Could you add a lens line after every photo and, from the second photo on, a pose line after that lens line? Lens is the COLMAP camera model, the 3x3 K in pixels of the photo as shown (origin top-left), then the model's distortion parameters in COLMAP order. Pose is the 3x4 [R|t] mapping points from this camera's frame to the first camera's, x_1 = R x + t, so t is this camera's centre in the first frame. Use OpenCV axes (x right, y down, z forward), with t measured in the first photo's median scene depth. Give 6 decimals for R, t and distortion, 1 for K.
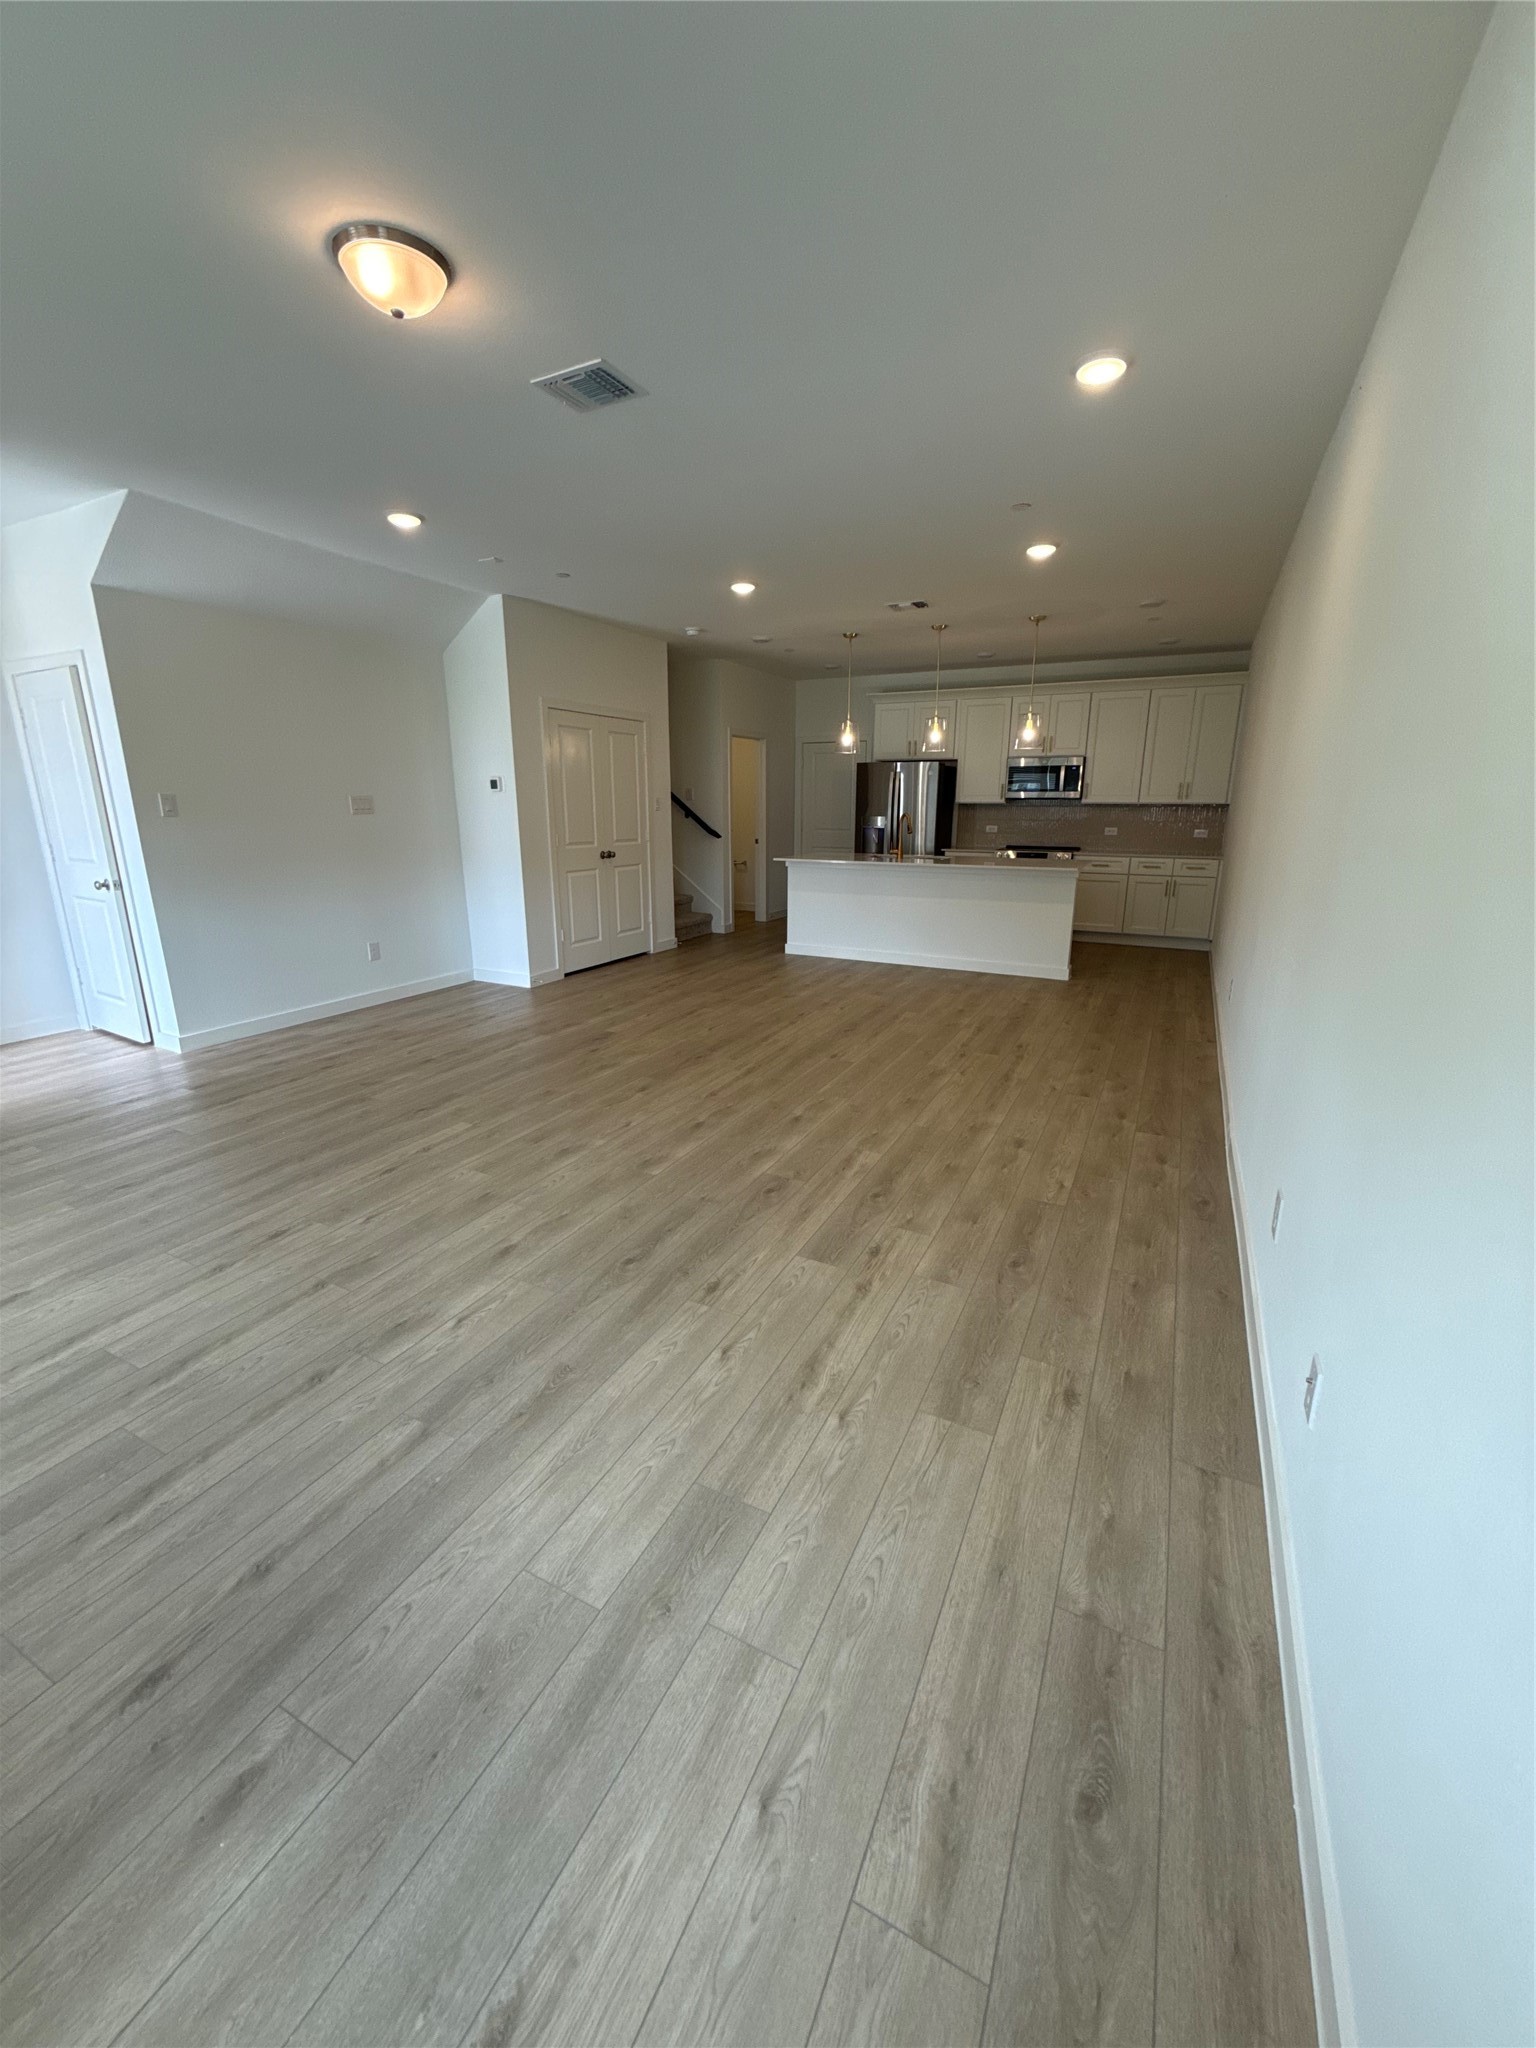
lens RADIAL K [[816.6, 0, 767.0], [0, 816.6, 1011.1], [0, 0, 1]] dist [0.000087, -0.000003]
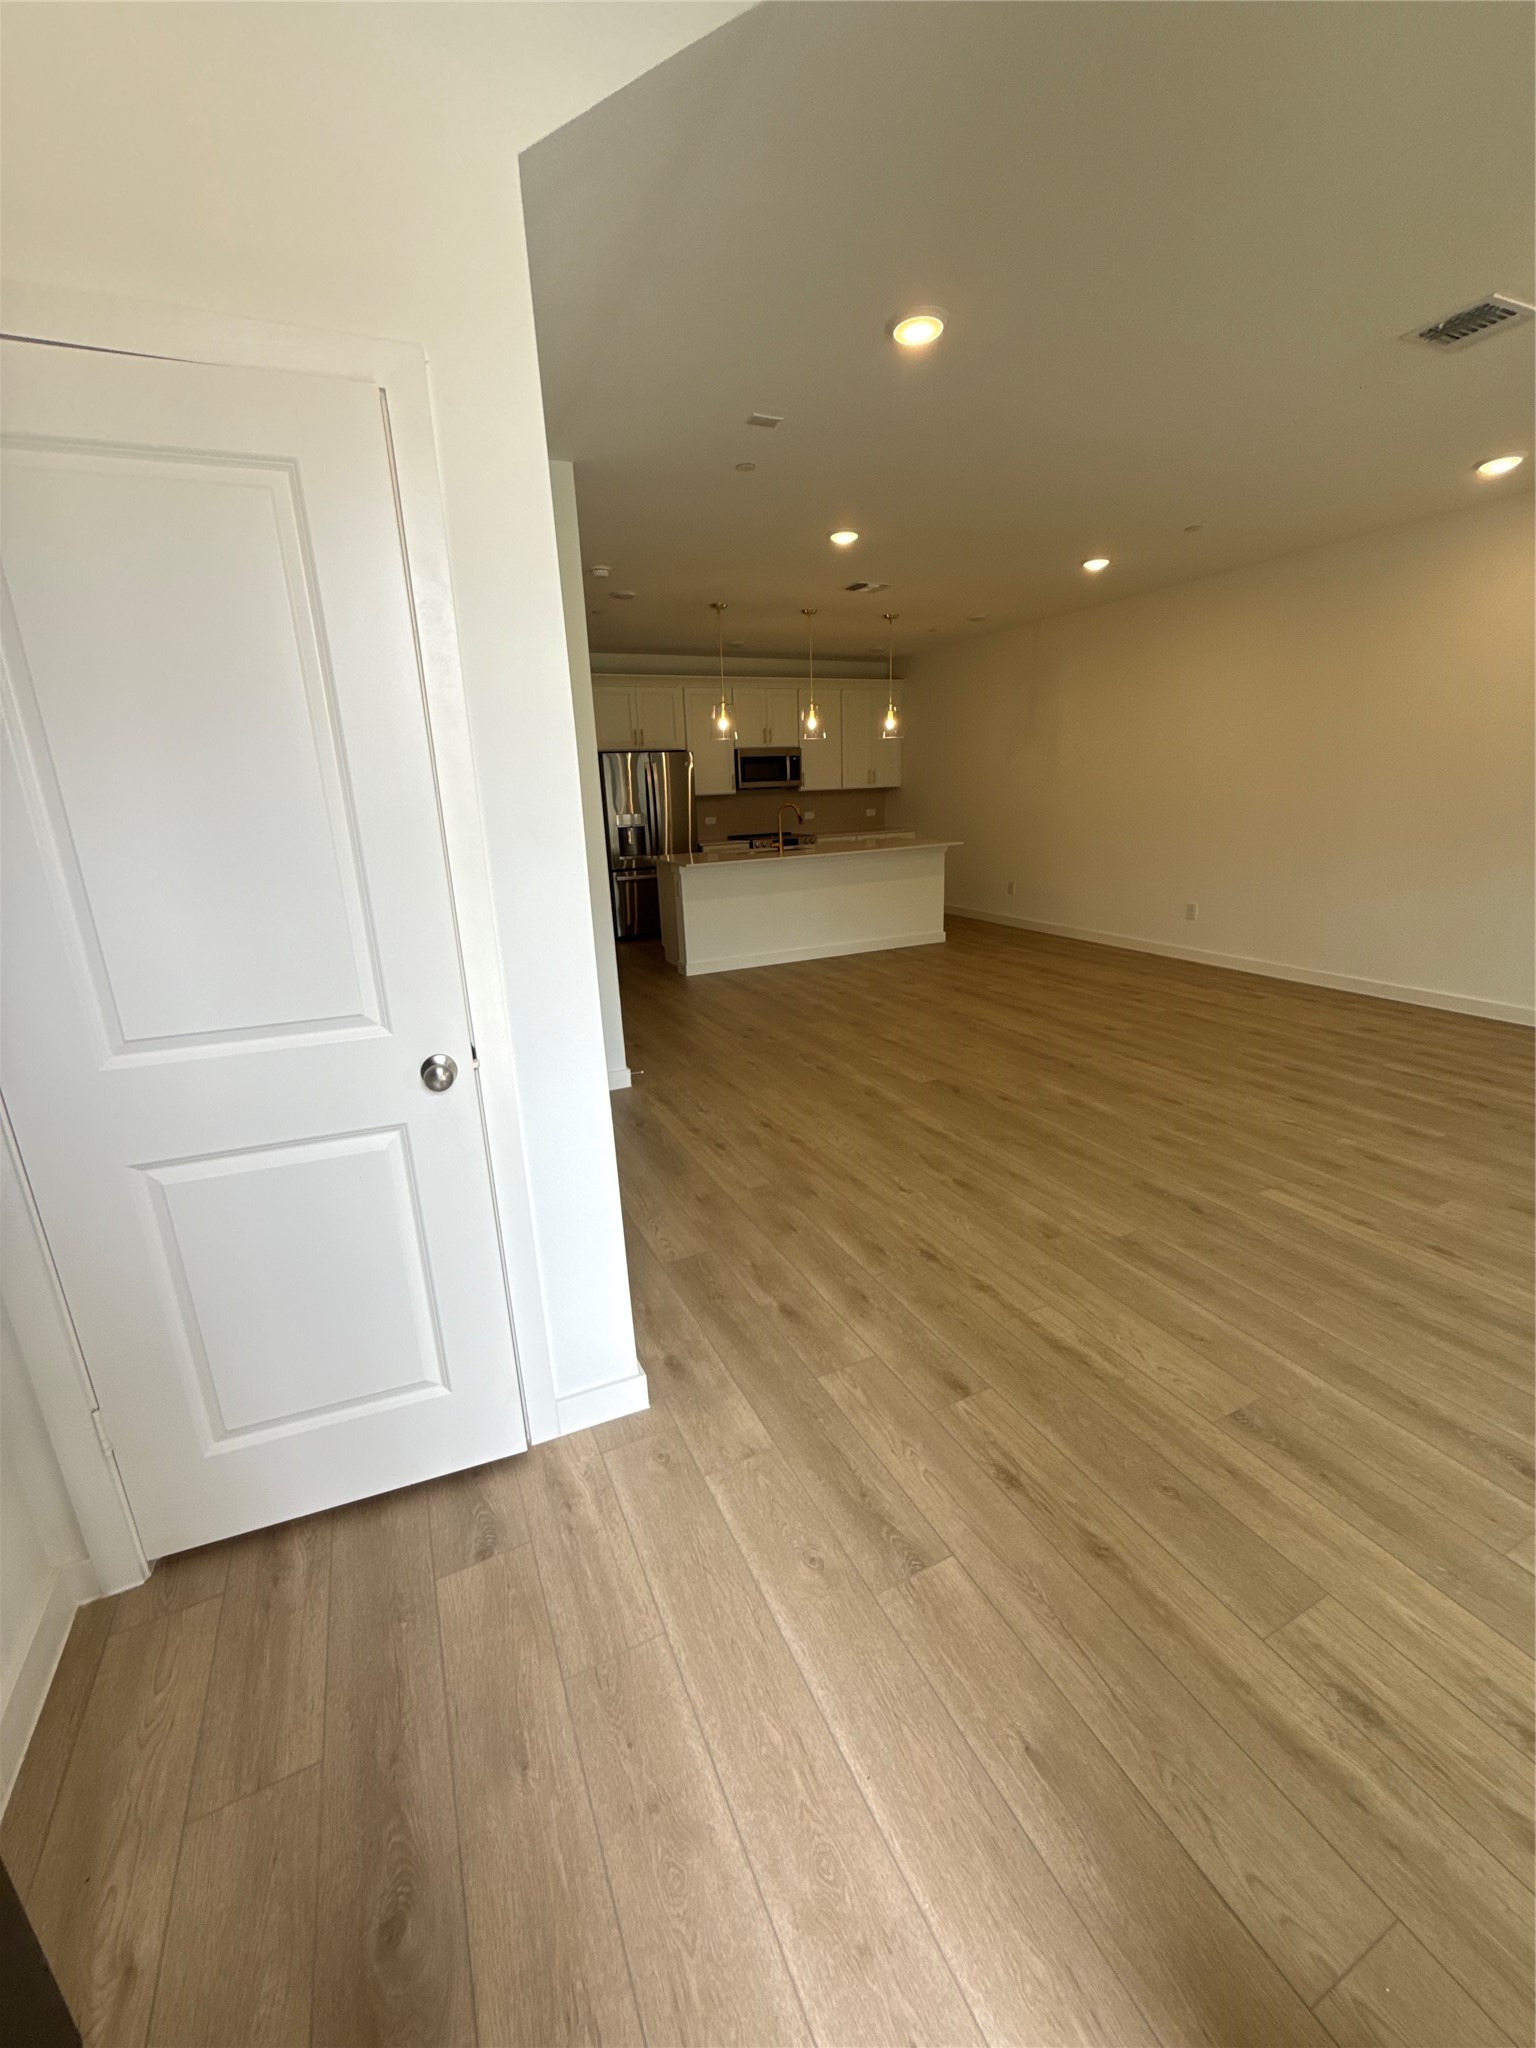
lens RADIAL K [[816.6, 0, 767.0], [0, 816.6, 1011.1], [0, 0, 1]] dist [0.000087, -0.000003]
pose [[0.611205, -0.233578, 0.756221, -0.636361], [0.235680, 0.965829, 0.107836, -0.119231], [-0.755569, 0.112316, 0.645369, 0.438117]]
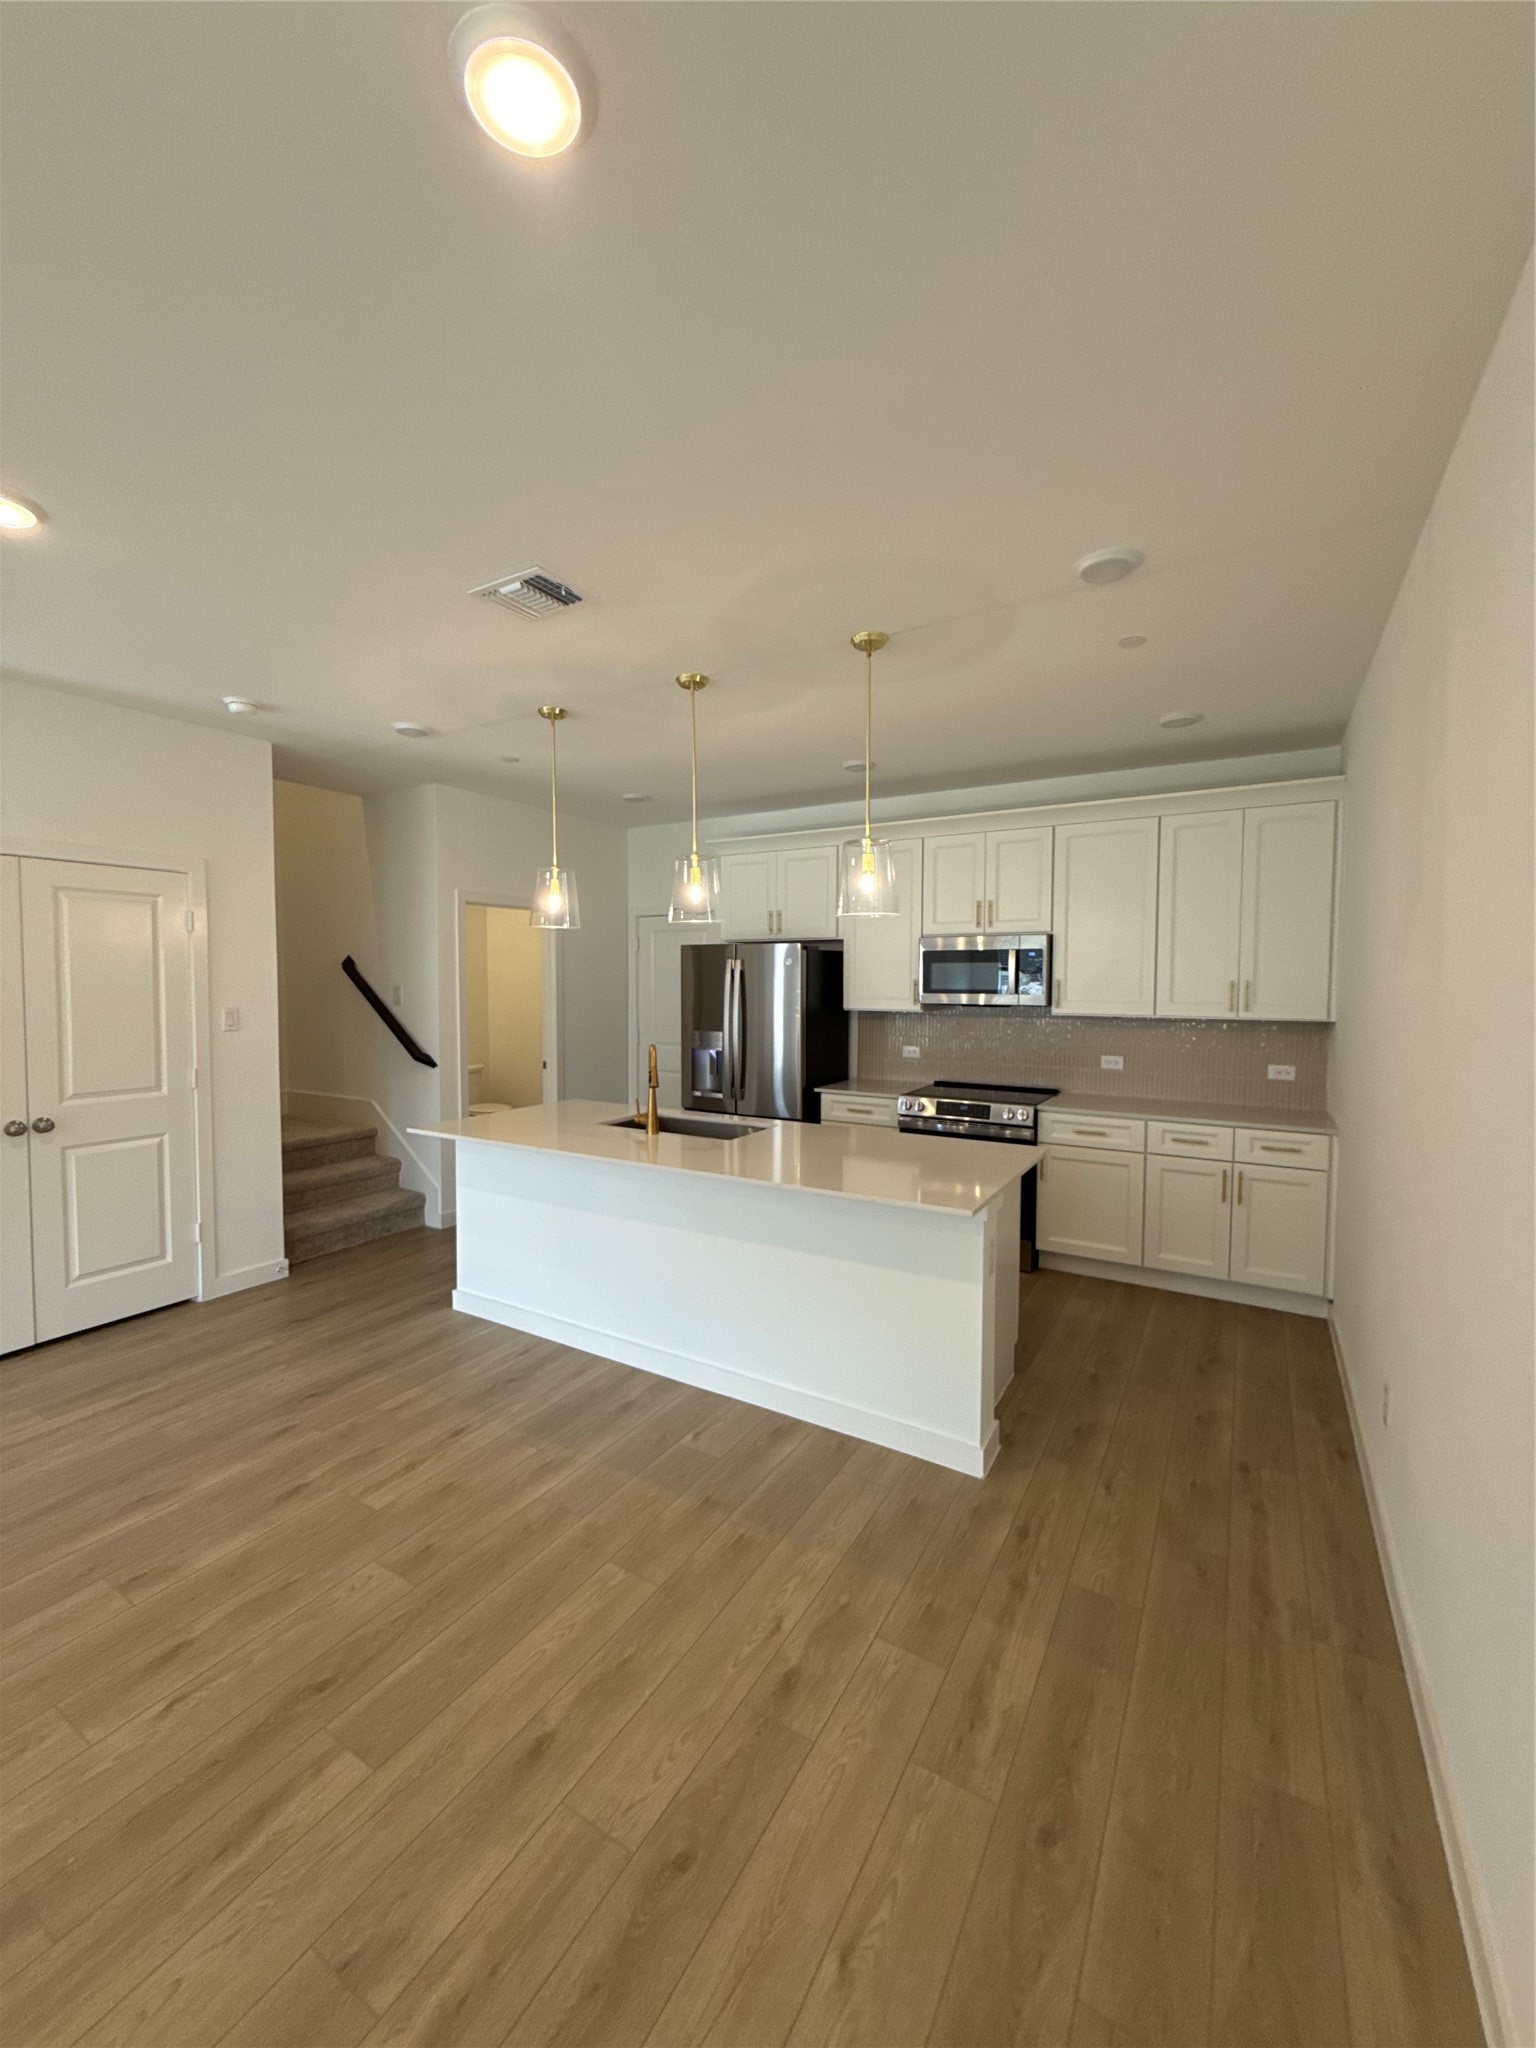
lens RADIAL K [[816.6, 0, 767.0], [0, 816.6, 1011.1], [0, 0, 1]] dist [0.000087, -0.000003]
pose [[0.997704, 0.004693, -0.067567, 0.275874], [-0.018861, 0.977388, -0.210612, -0.163834], [0.065051, 0.211403, 0.975232, 0.534883]]
